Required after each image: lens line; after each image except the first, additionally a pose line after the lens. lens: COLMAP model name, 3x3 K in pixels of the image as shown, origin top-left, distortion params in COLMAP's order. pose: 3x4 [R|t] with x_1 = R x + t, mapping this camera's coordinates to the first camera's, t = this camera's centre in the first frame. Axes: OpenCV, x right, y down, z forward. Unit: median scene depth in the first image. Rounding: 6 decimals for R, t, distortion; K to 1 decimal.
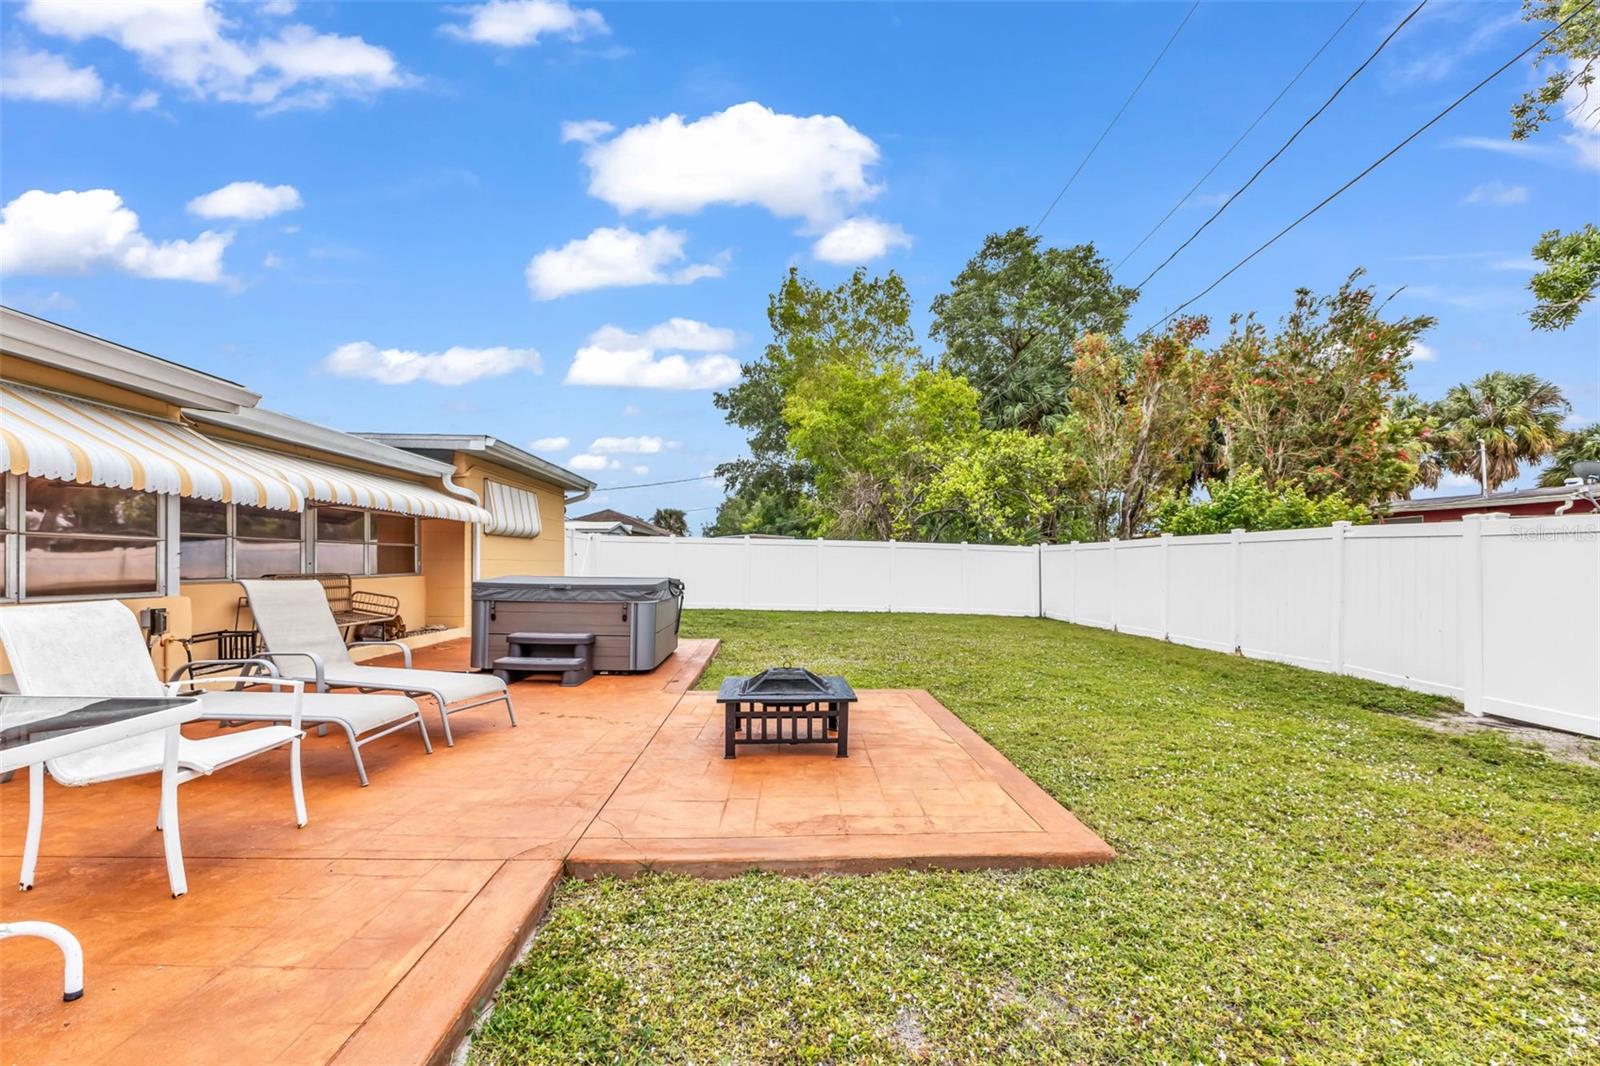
lens RADIAL K [[696.7, 0, 803.6], [0, 696.7, 557.6], [0, 0, 1]] dist [0.000903, -0.000220]
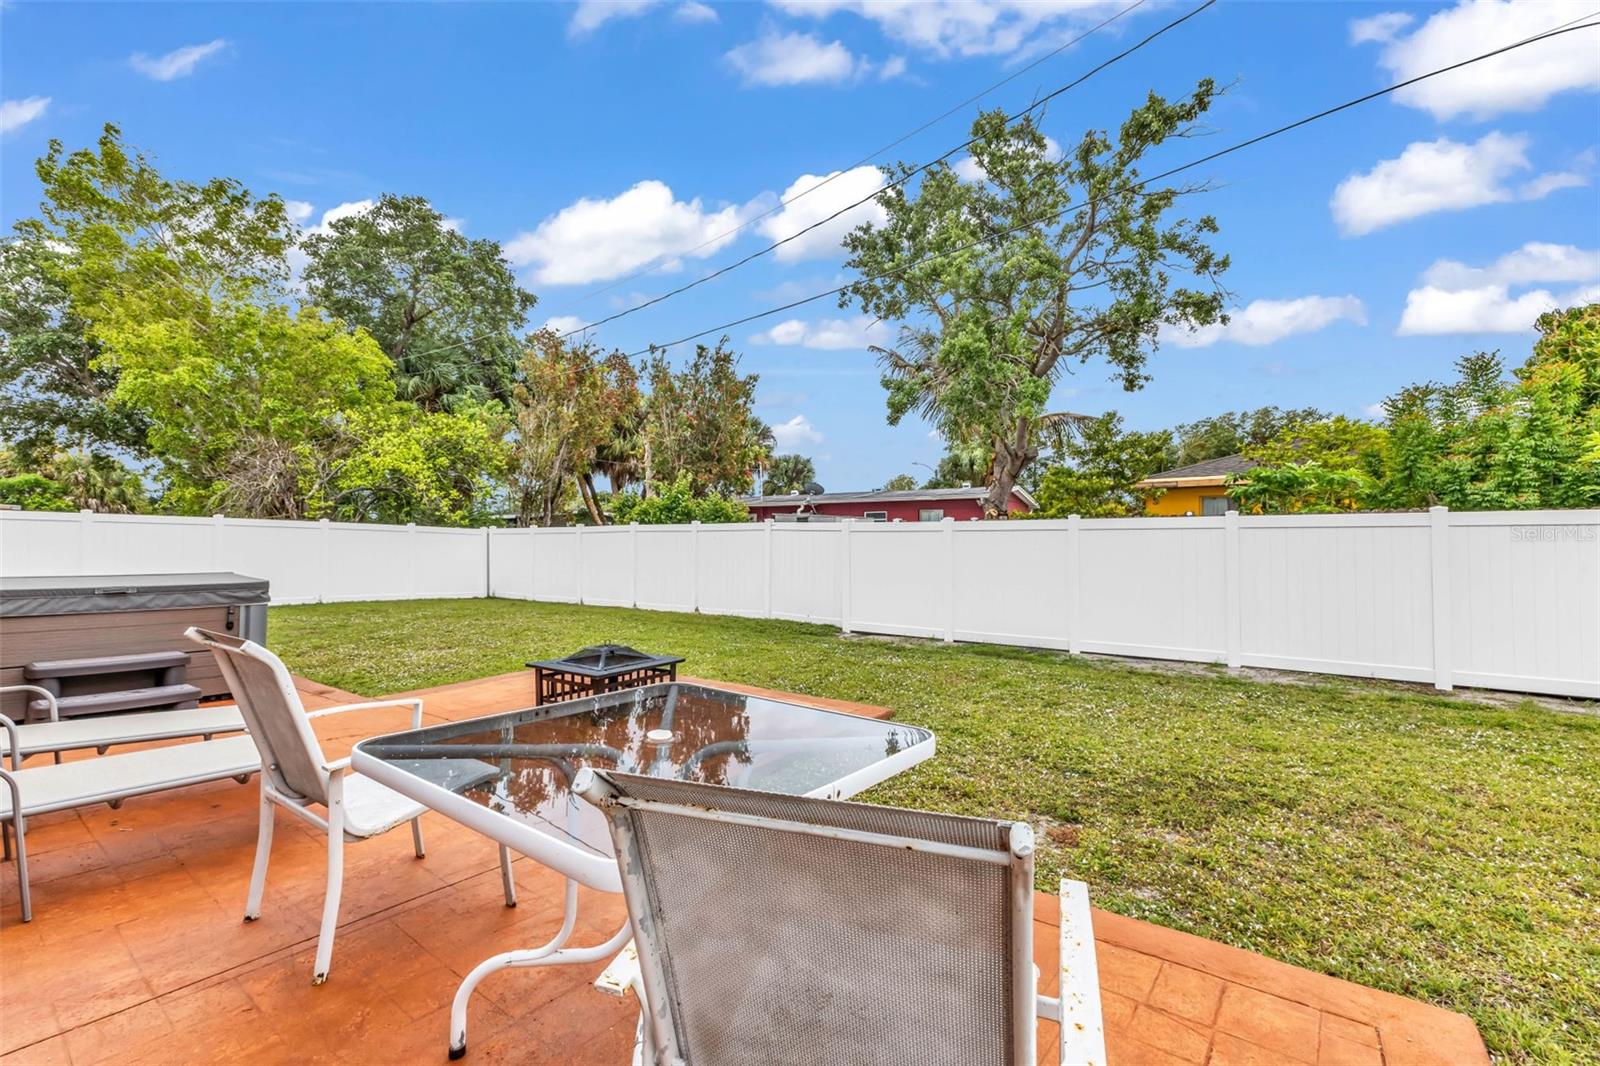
lens RADIAL K [[680.8, 0, 800.6], [0, 680.8, 520.1], [0, 0, 1]] dist [0.002684, -0.000132]
pose [[0.622463, 0.022274, 0.782332, -0.250469], [-0.004088, 0.999674, -0.025209, -0.008247], [-0.782638, 0.012494, 0.622351, 0.011603]]
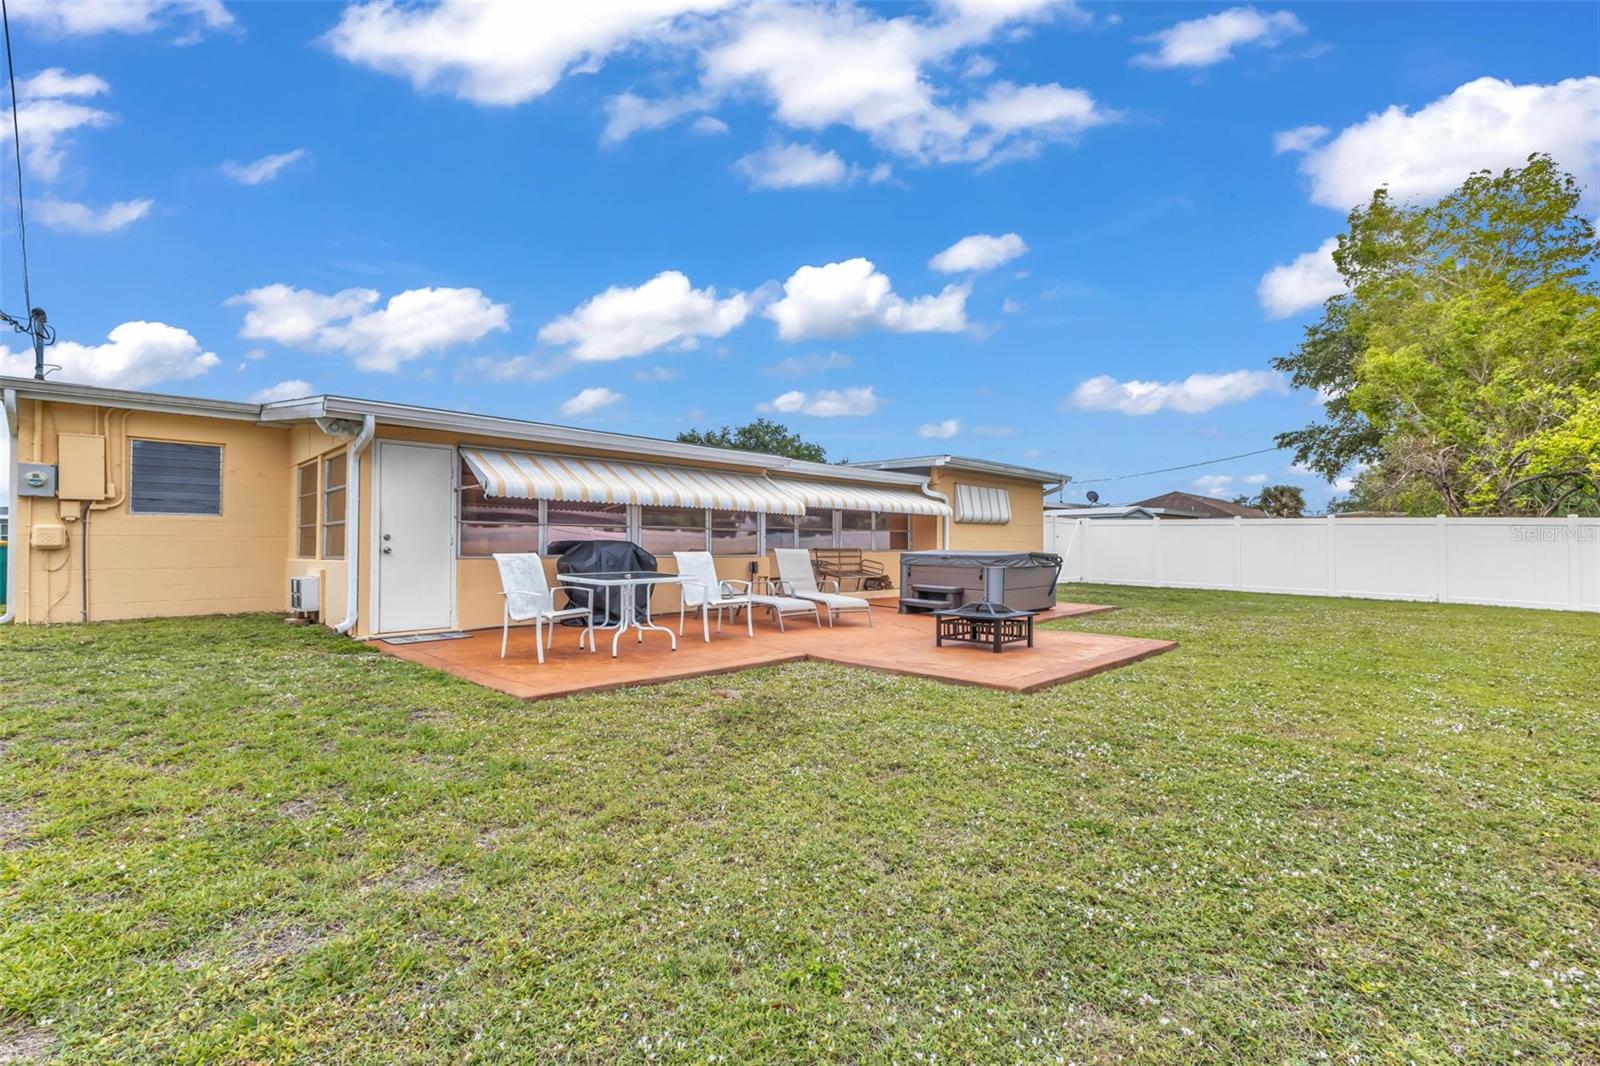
lens RADIAL K [[676.6, 0, 807.0], [0, 676.6, 538.7], [0, 0, 1]] dist [-0.009923, -0.000351]
pose [[0.682771, -0.009384, -0.730572, 0.293115], [0.005167, 0.999955, -0.008016, 0.007217], [0.730614, 0.001698, 0.682788, -0.134497]]
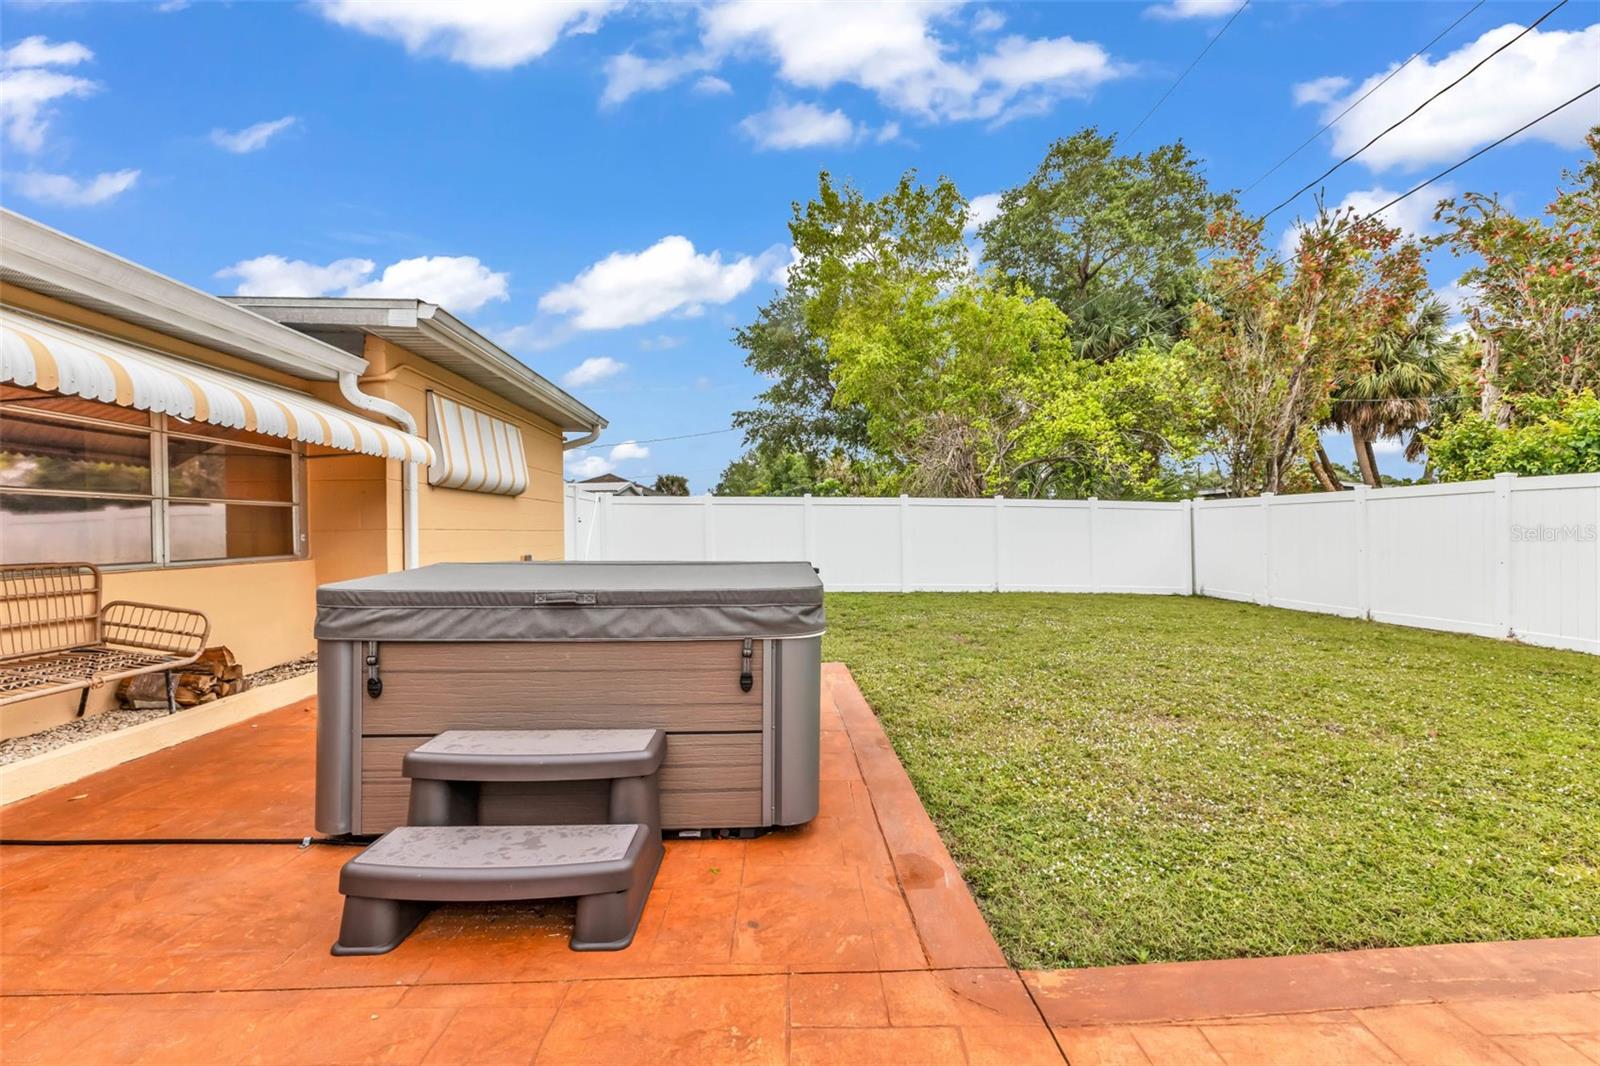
lens RADIAL K [[710.9, 0, 800.0], [0, 710.9, 533.0], [0, 0, 1]] dist [0.010865, -0.000124]
pose [[0.999857, -0.015674, -0.006291, -0.123052], [0.015749, 0.999802, 0.012151, 0.003277], [0.006099, -0.012248, 0.999906, 0.346952]]
